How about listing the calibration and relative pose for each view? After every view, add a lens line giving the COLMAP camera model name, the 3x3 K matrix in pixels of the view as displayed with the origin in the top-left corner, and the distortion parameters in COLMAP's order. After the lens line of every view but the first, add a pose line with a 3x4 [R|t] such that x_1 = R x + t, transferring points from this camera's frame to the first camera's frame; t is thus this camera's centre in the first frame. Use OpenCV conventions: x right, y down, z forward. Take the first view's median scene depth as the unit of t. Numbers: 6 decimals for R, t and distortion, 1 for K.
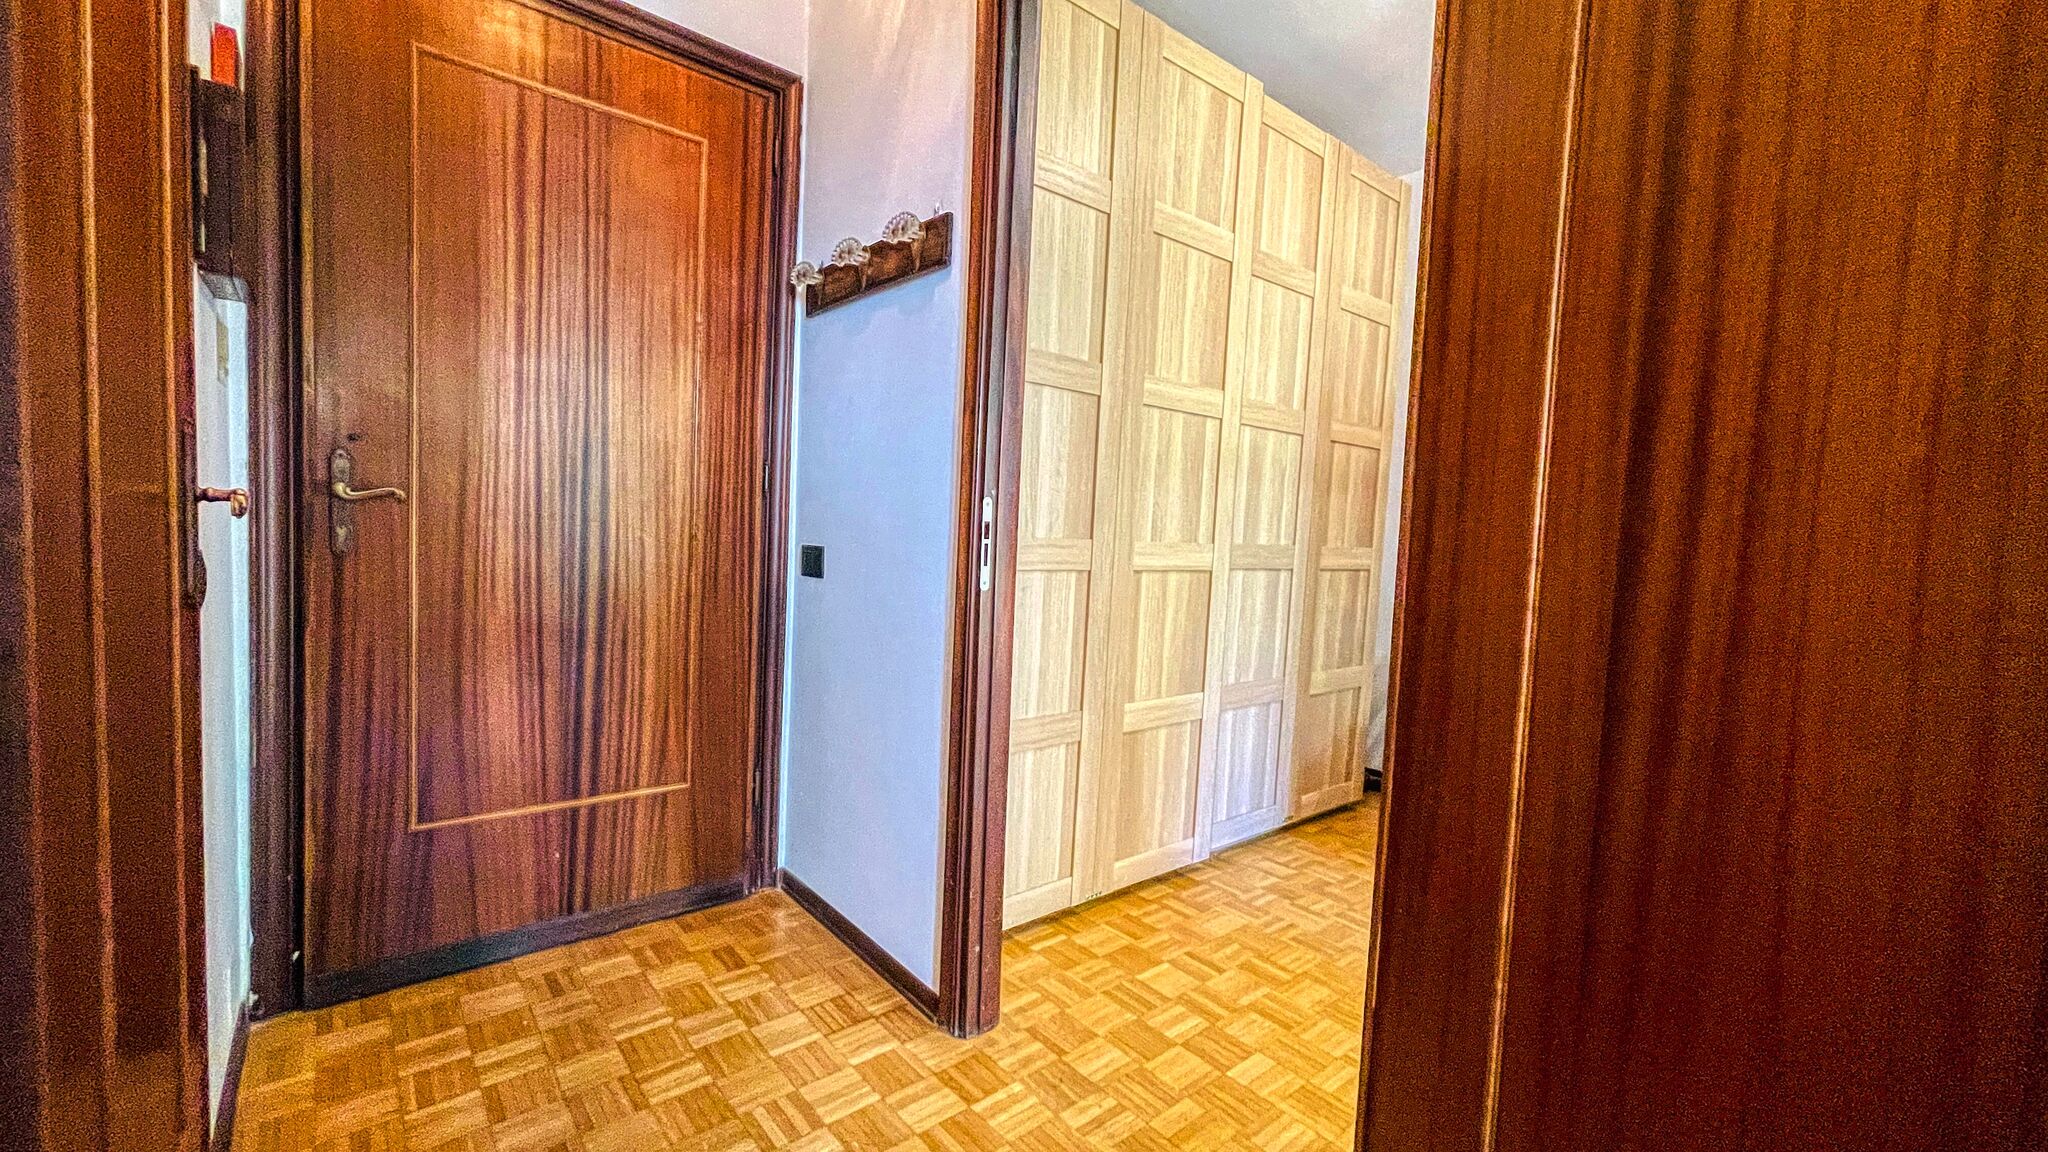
lens RADIAL K [[817.1, 0, 1024.3], [0, 817.1, 579.3], [0, 0, 1]] dist [-0.002192, -0.001054]
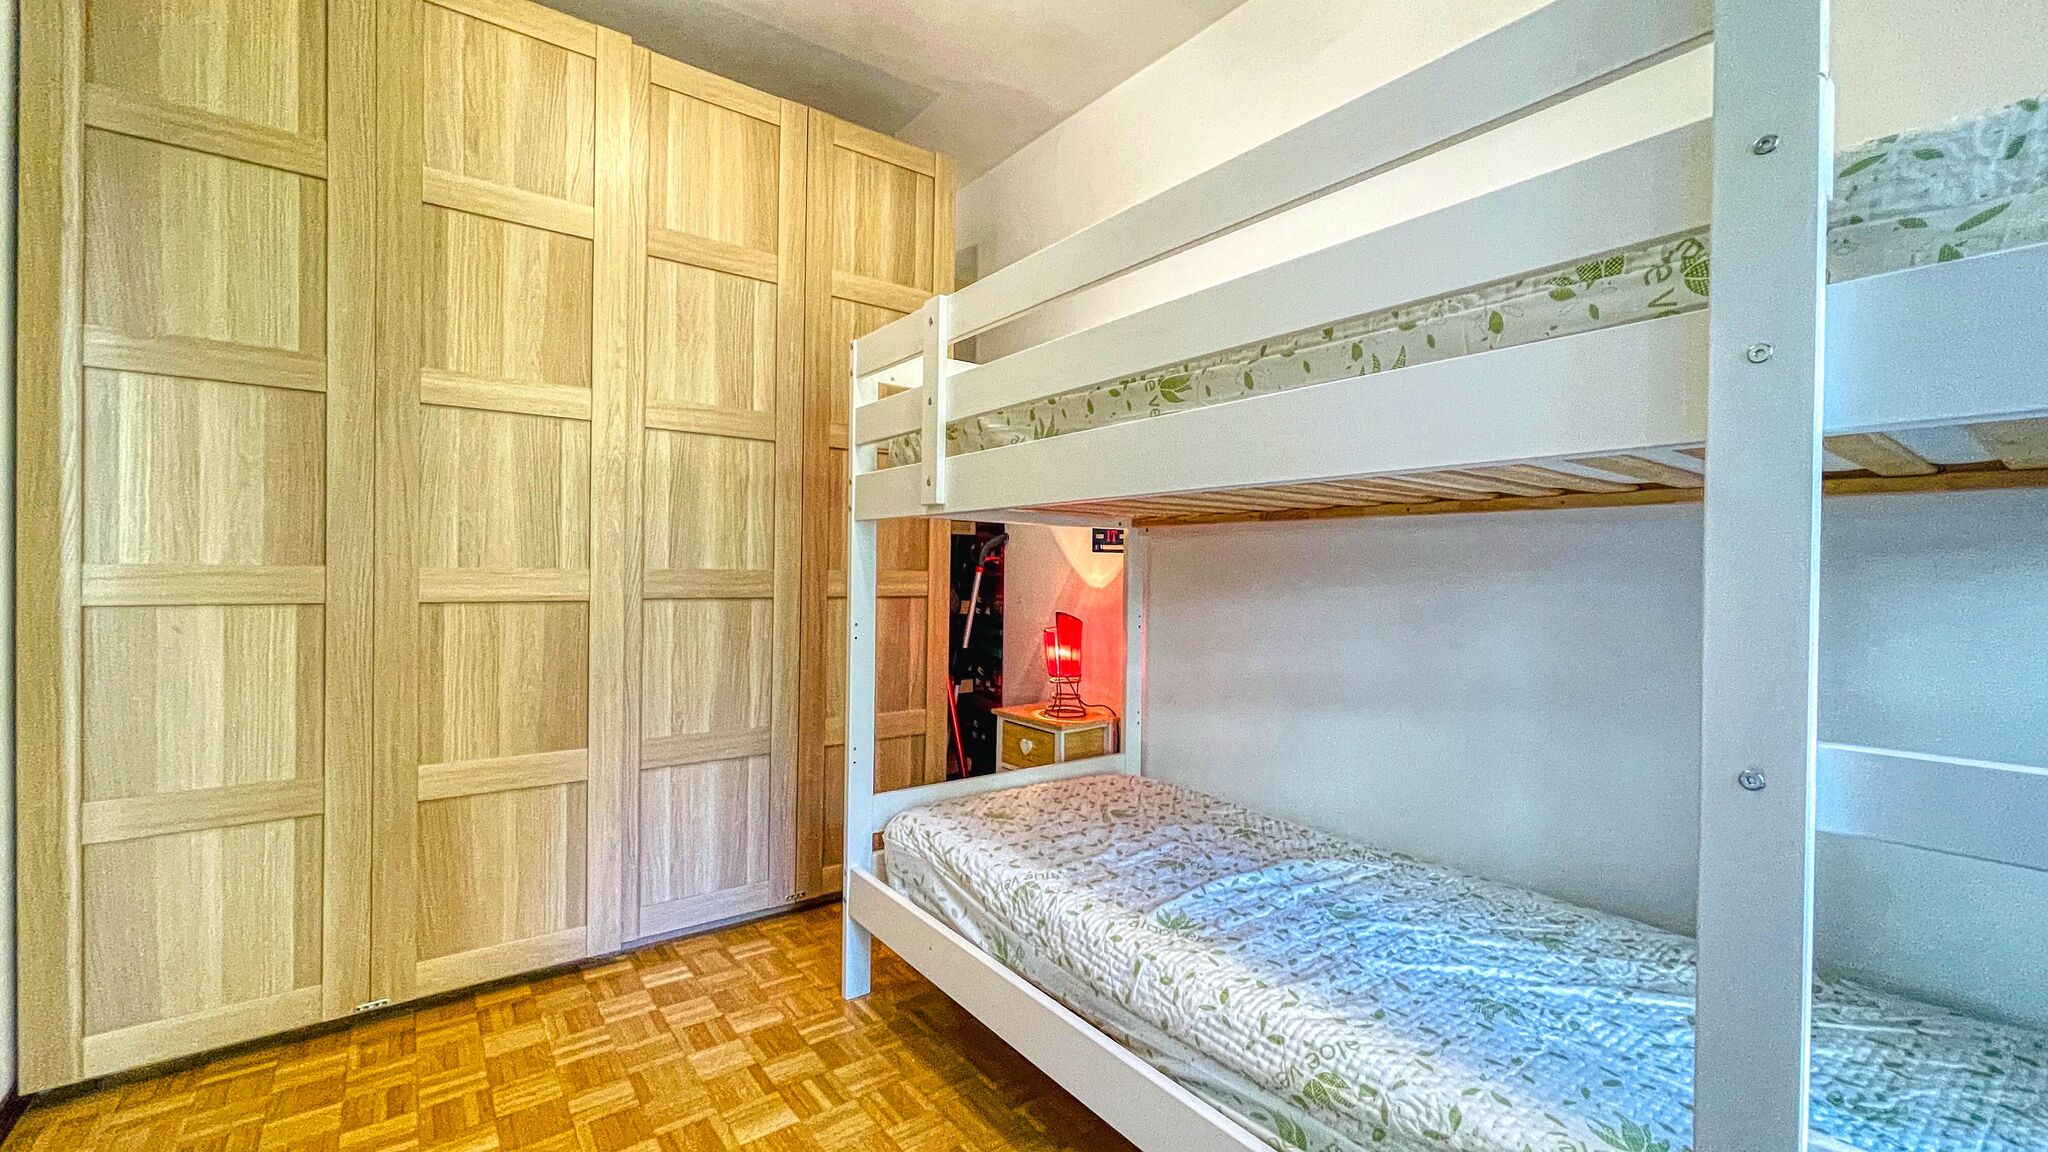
lens RADIAL K [[817.1, 0, 1022.7], [0, 817.1, 574.8], [0, 0, 1]] dist [-0.002192, -0.001054]
pose [[0.998596, -0.030978, -0.042968, 0.743583], [0.028315, 0.997719, -0.061271, 0.028248], [0.044768, 0.059968, 0.997196, 0.191616]]
